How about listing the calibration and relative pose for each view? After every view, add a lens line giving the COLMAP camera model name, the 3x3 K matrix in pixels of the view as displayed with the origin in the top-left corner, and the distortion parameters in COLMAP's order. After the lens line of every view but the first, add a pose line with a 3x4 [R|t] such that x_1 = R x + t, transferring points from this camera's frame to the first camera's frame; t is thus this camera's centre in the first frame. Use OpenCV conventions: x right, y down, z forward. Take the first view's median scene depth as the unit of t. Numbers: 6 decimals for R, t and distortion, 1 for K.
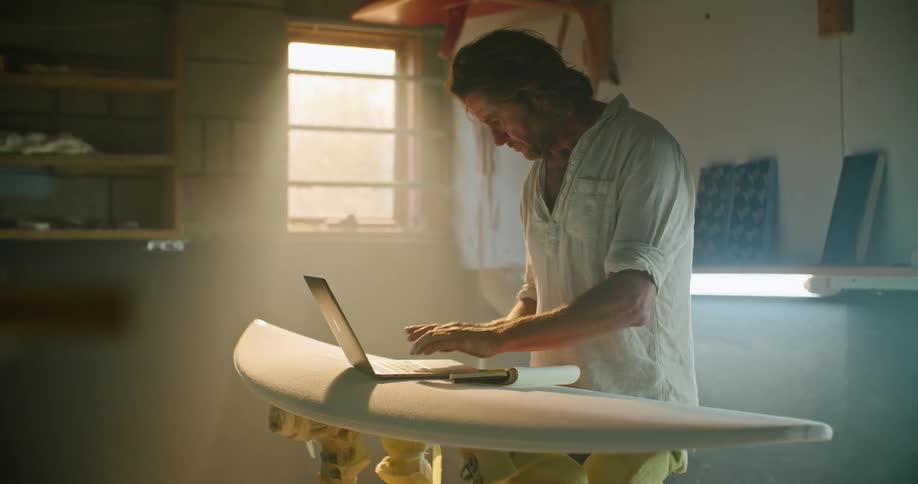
lens RADIAL K [[1361.5, 0, 445.2], [0, 1361.5, 229.2], [0, 0, 1]] dist [-0.138063, 0.000000]
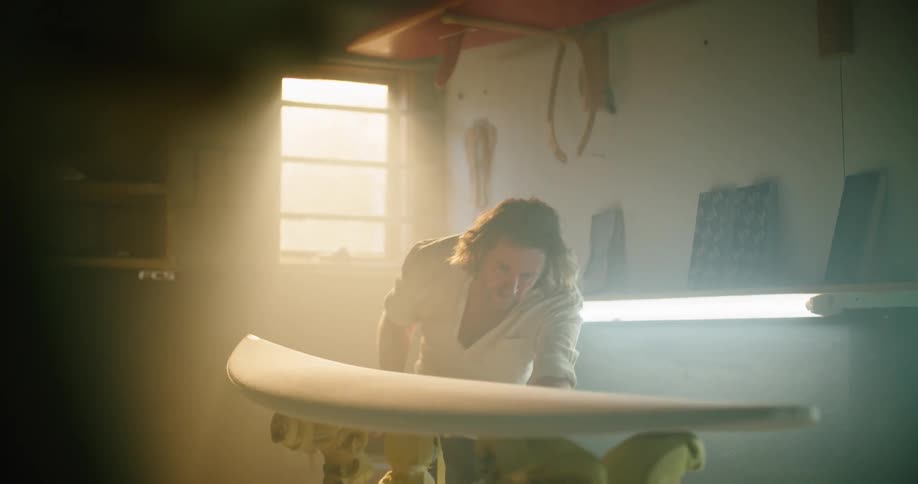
lens RADIAL K [[1361.5, 0, 446.9], [0, 1361.5, 242.9], [0, 0, 1]] dist [-0.138063, 0.000000]
pose [[0.999796, 0.004945, 0.019582, -0.013627], [-0.004175, 0.999223, -0.039189, 0.025780], [-0.019761, 0.039100, 0.999040, 0.006722]]
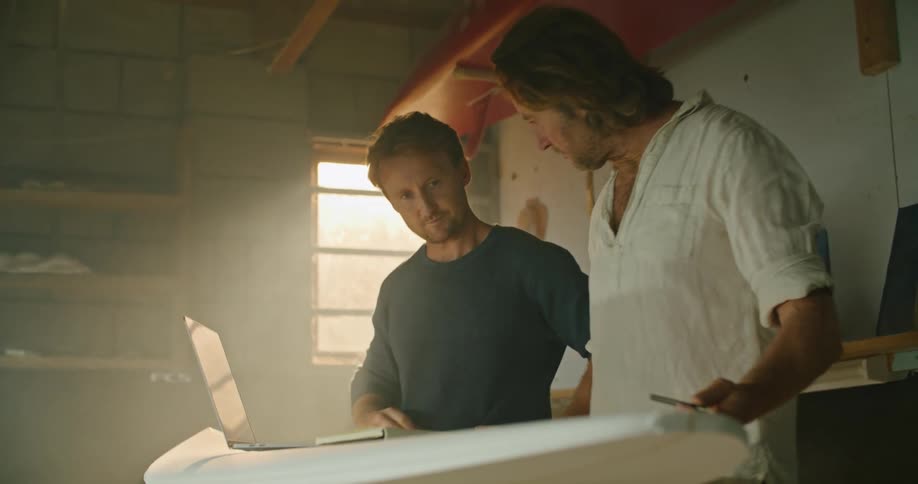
lens RADIAL K [[1361.5, 0, 468.2], [0, 1361.5, 237.5], [0, 0, 1]] dist [-0.138063, 0.000000]
pose [[0.993846, -0.034932, -0.105123, 0.086440], [0.018295, 0.987706, -0.155252, 0.061890], [0.109253, 0.152373, 0.982266, 0.119223]]
